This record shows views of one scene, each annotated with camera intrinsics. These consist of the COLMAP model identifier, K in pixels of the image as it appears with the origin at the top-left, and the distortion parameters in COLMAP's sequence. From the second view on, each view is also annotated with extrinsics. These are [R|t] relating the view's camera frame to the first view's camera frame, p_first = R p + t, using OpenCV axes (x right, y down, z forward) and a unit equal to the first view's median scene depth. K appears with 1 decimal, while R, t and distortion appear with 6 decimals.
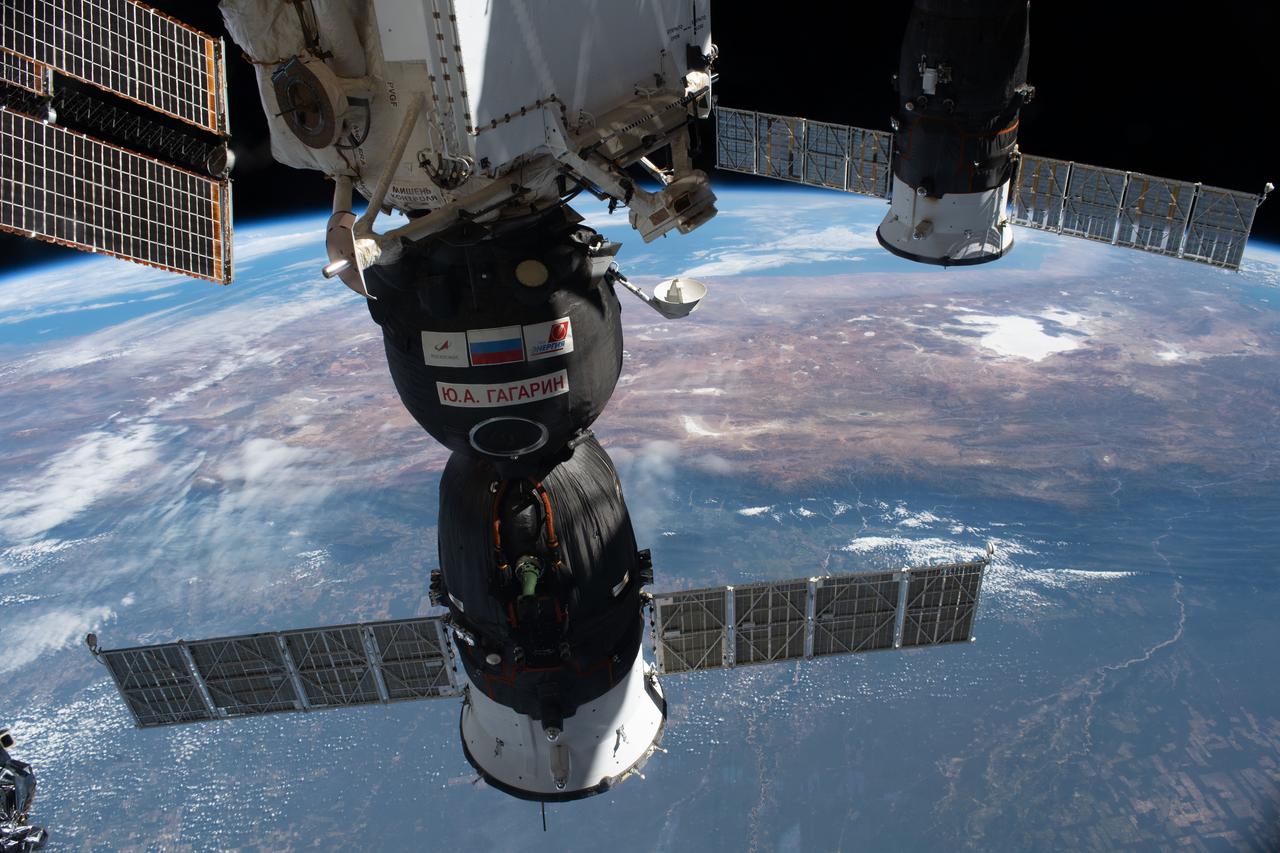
lens RADIAL K [[1026.8, 0, 636.6], [0, 1026.8, 443.0], [0, 0, 1]] dist [-0.047389, -0.011420]
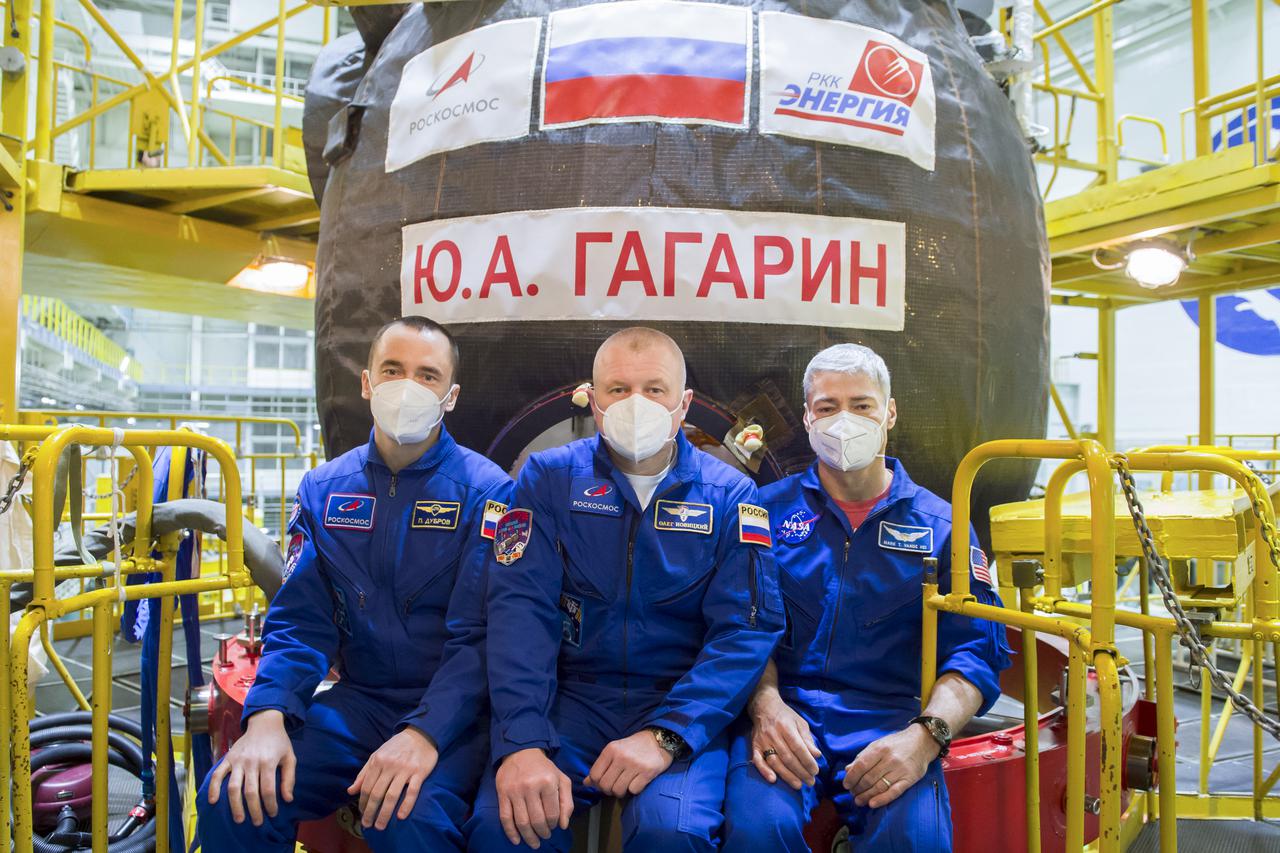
lens RADIAL K [[1026.8, 0, 636.6], [0, 1026.8, 443.0], [0, 0, 1]] dist [-0.047389, -0.011420]
pose [[0.973751, 0.070810, -0.216322, -0.077429], [-0.186672, 0.792242, -0.580953, 0.129917], [0.130242, 0.606085, 0.784664, 0.859383]]
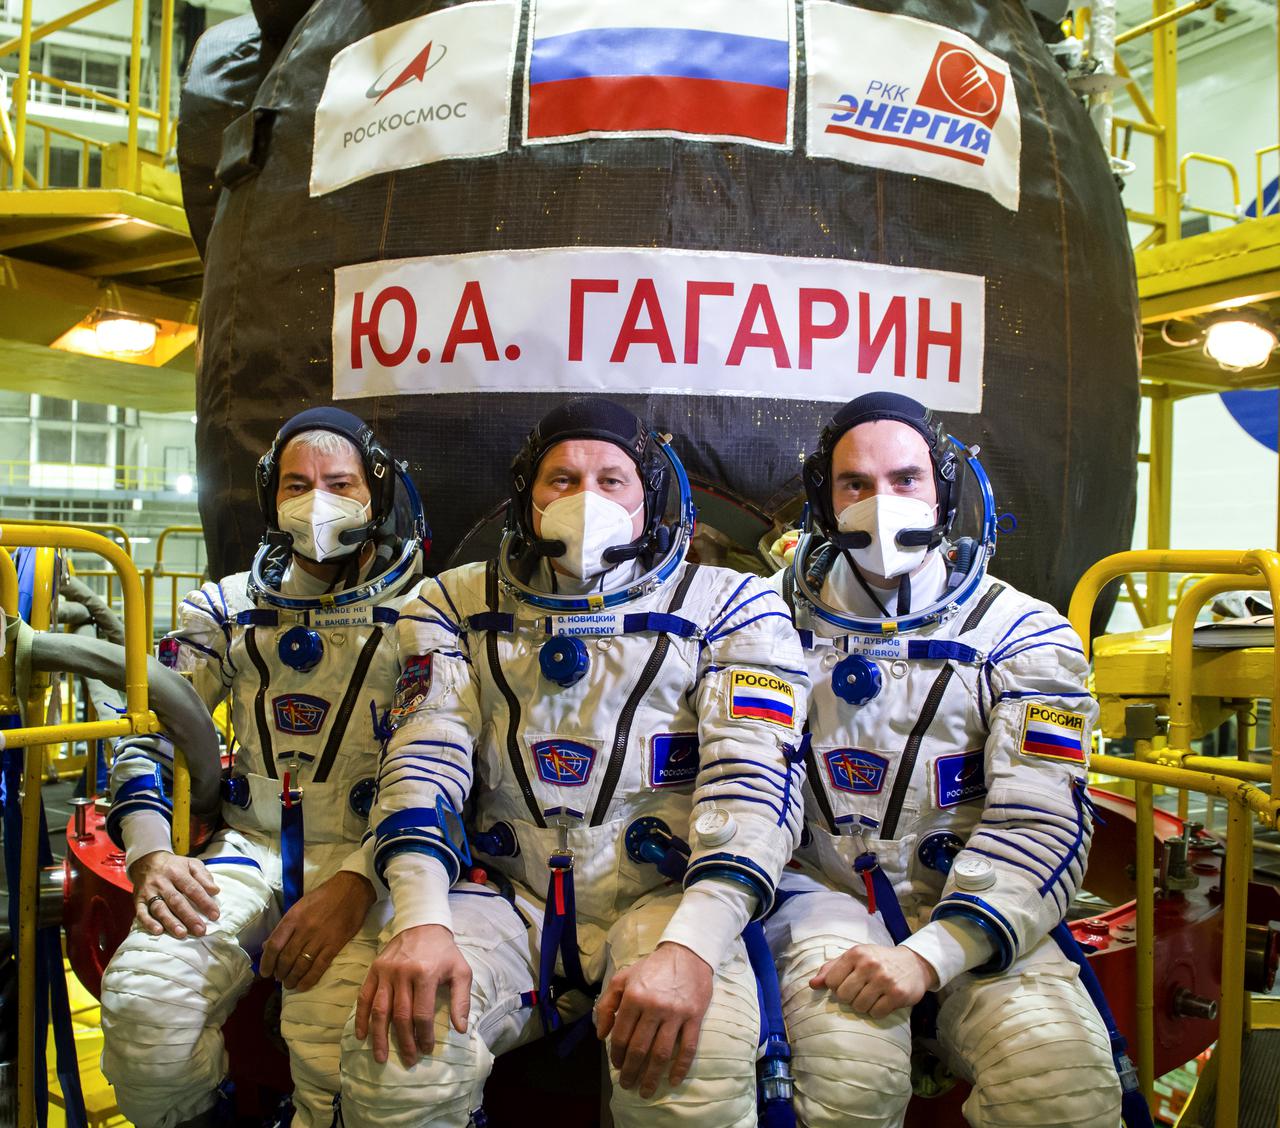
lens RADIAL K [[1313.0, 0, 582.2], [0, 1313.0, 600.8], [0, 0, 1]] dist [-0.049285, -0.015925]
pose [[0.981731, 0.085095, -0.170187, -0.100095], [-0.168308, 0.805559, -0.568109, 0.136022], [0.088753, 0.586374, 0.805164, 0.859026]]
